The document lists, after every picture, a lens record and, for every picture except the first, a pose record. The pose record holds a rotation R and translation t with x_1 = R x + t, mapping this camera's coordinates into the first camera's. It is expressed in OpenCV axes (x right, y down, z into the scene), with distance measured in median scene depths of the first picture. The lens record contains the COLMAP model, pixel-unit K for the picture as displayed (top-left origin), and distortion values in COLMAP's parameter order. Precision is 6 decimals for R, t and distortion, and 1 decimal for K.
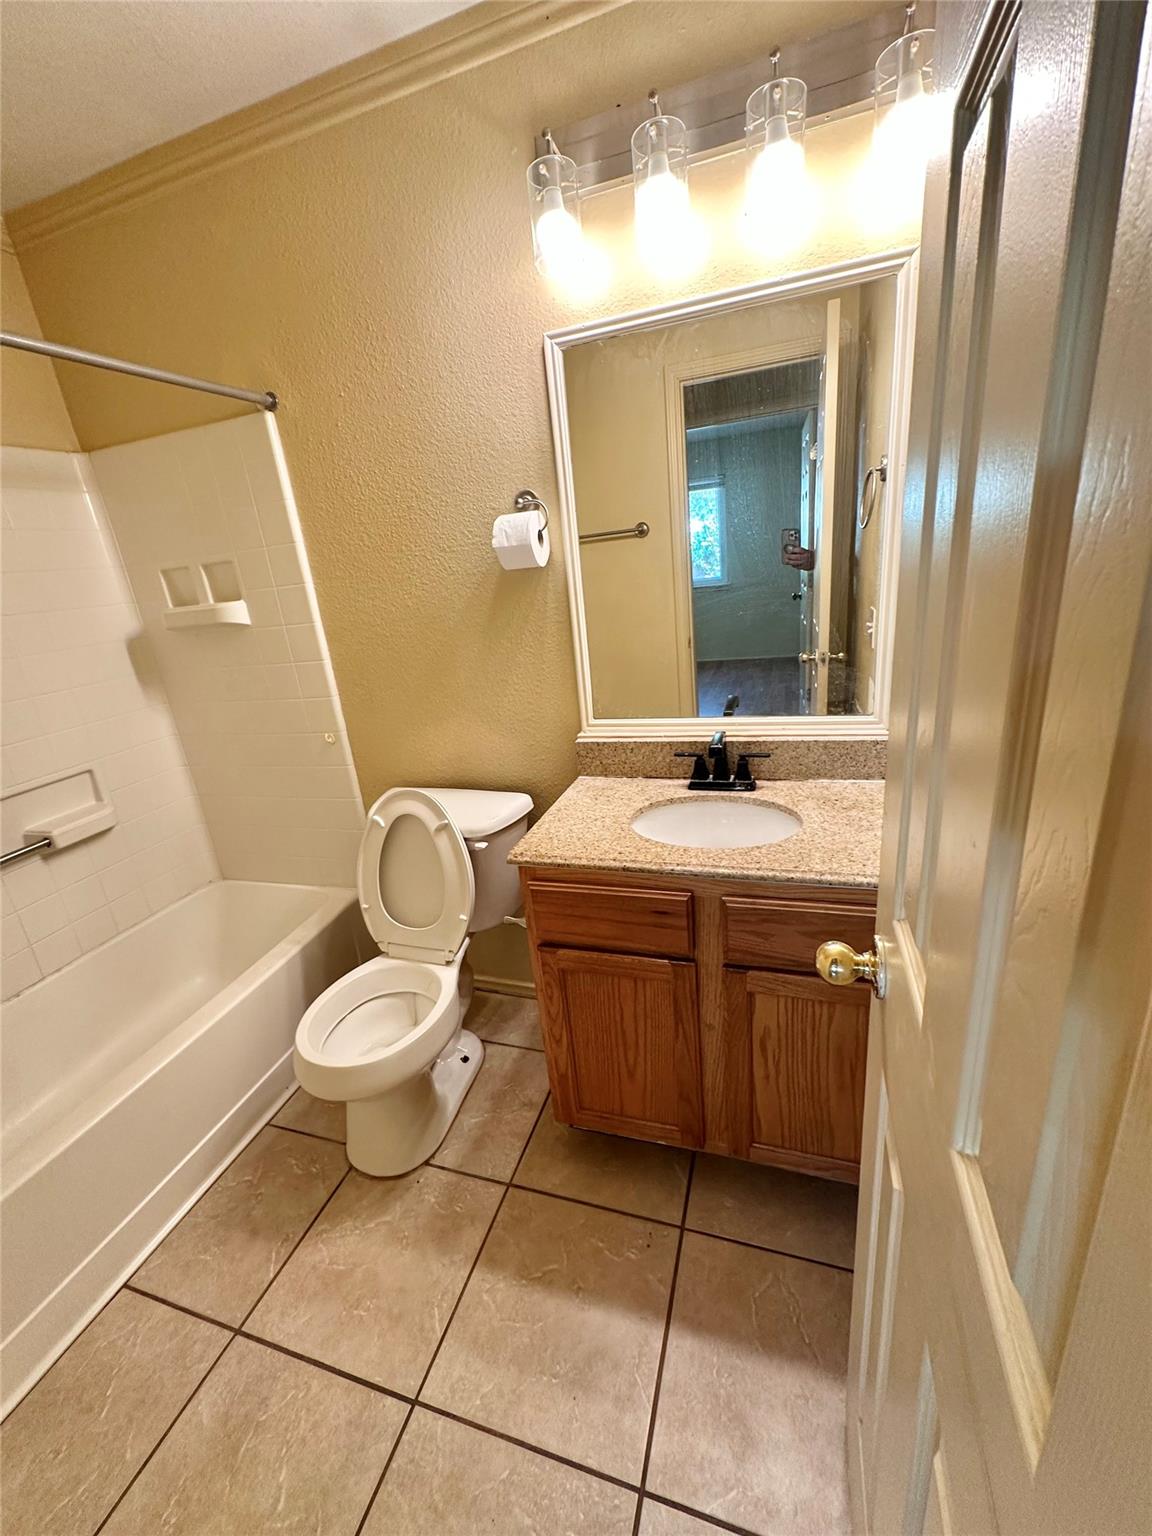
lens RADIAL K [[611.4, 0, 576.0], [0, 611.4, 768.0], [0, 0, 1]] dist [0.000516, -0.000047]
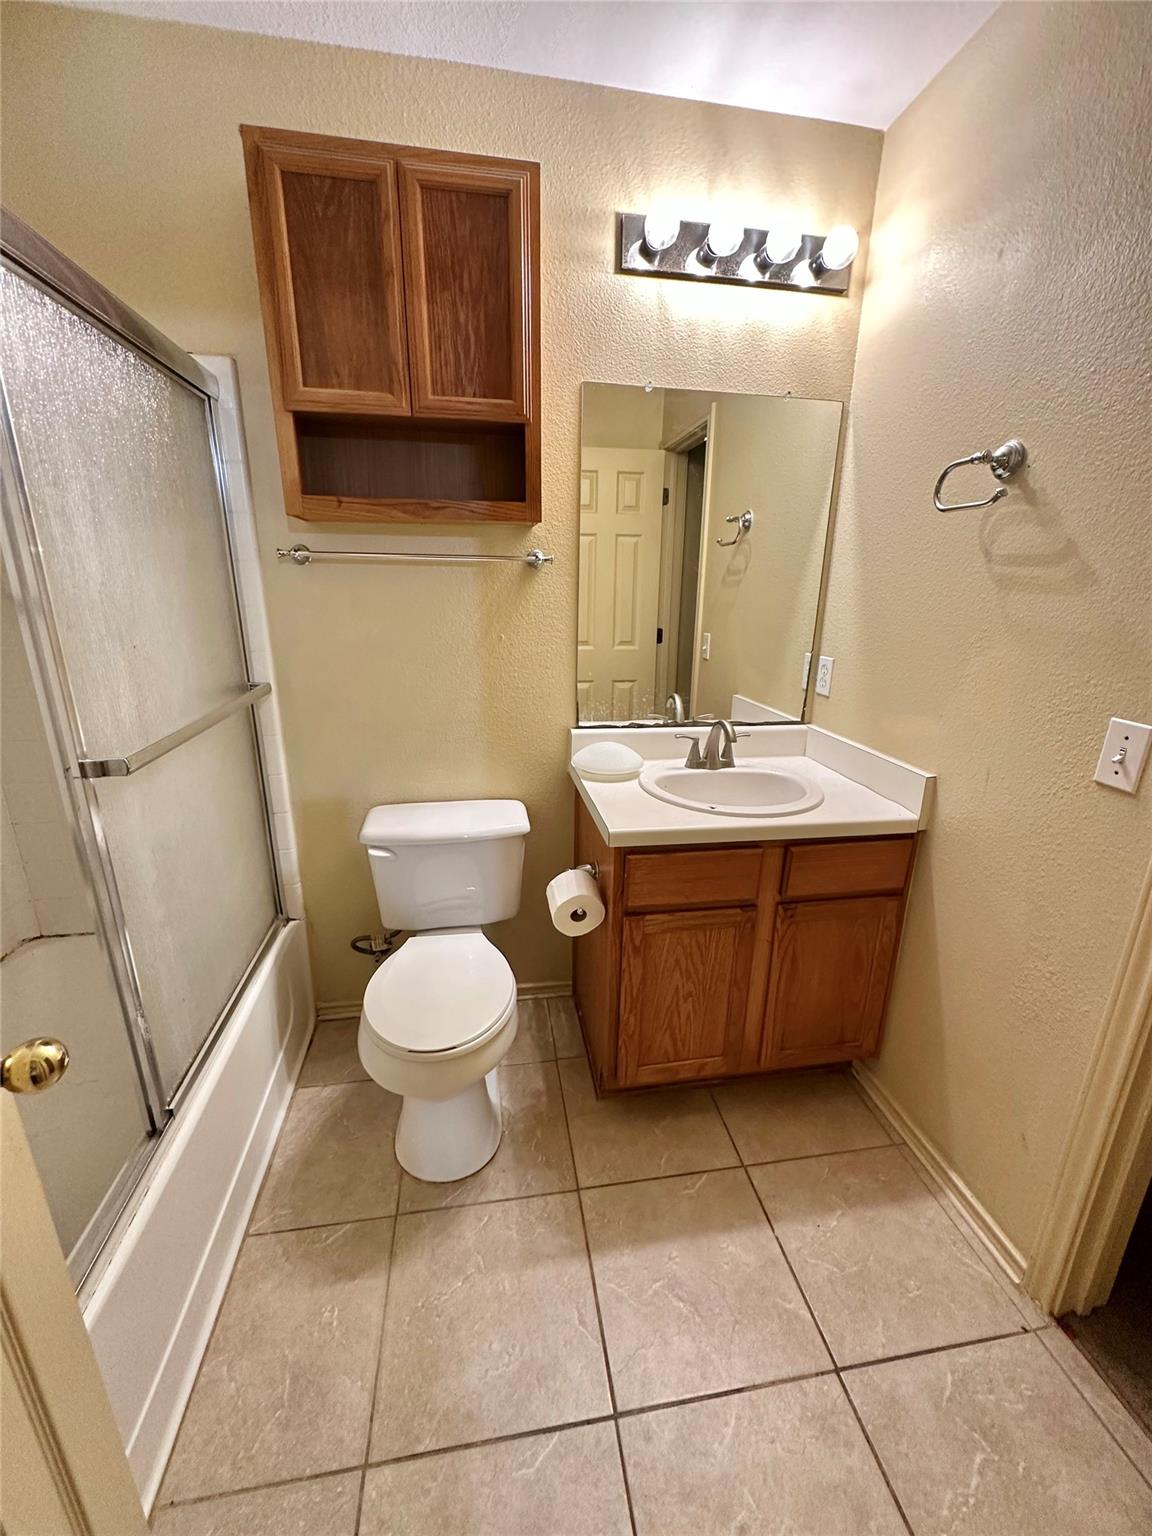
lens RADIAL K [[611.4, 0, 576.0], [0, 611.4, 768.0], [0, 0, 1]] dist [0.000516, -0.000047]
pose [[0.881366, -0.027041, 0.471660, -0.667769], [0.054401, 0.997529, -0.044467, 0.094890], [-0.469292, 0.064850, 0.880659, 0.143209]]
